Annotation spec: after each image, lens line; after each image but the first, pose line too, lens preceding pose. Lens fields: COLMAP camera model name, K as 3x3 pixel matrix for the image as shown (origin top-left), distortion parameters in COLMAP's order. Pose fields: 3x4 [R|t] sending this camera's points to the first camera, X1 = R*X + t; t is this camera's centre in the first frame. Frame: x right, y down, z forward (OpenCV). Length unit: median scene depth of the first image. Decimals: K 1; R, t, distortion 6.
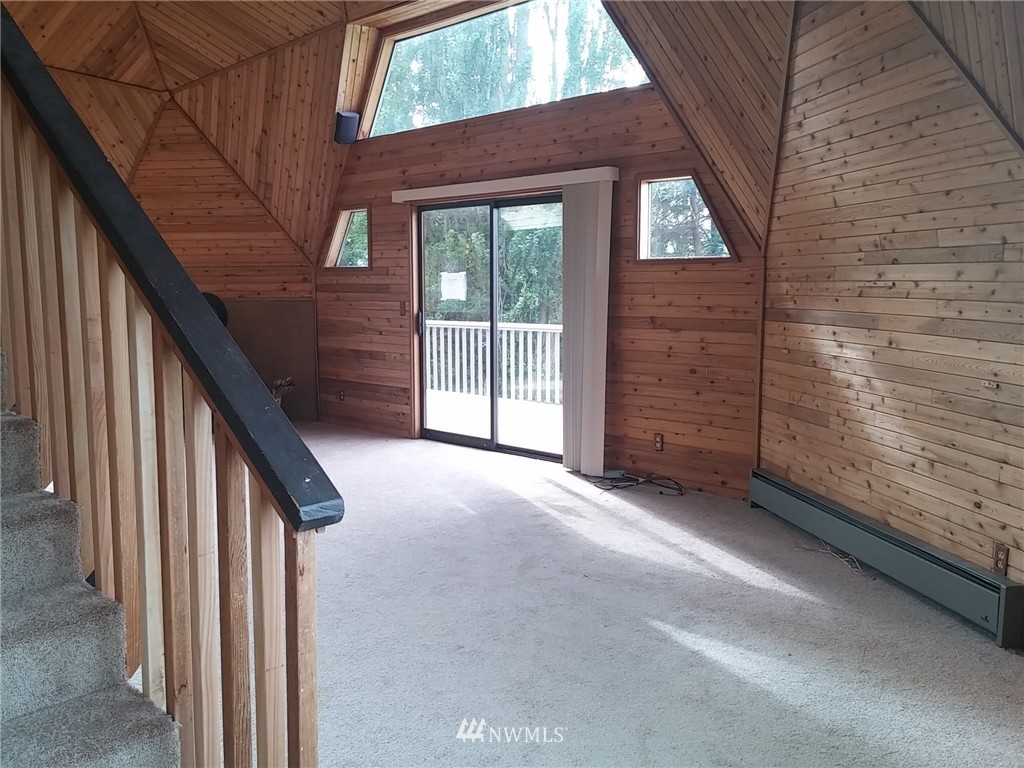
lens RADIAL K [[868.0, 0, 512.4], [0, 868.0, 382.6], [0, 0, 1]] dist [0.063892, -0.053400]
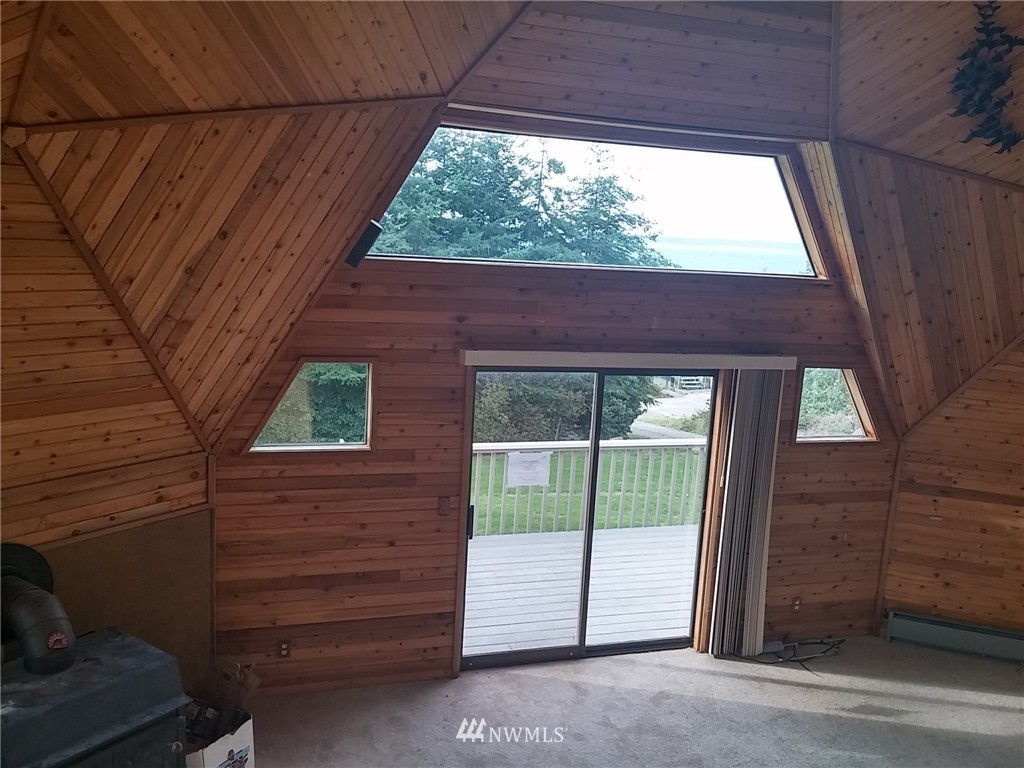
lens RADIAL K [[868.0, 0, 514.9], [0, 868.0, 394.3], [0, 0, 1]] dist [0.063892, -0.053400]
pose [[0.474928, -0.125986, 0.870960, -0.705199], [0.037894, 0.991709, 0.122789, -0.260505], [-0.879208, -0.025312, 0.475764, 0.616541]]
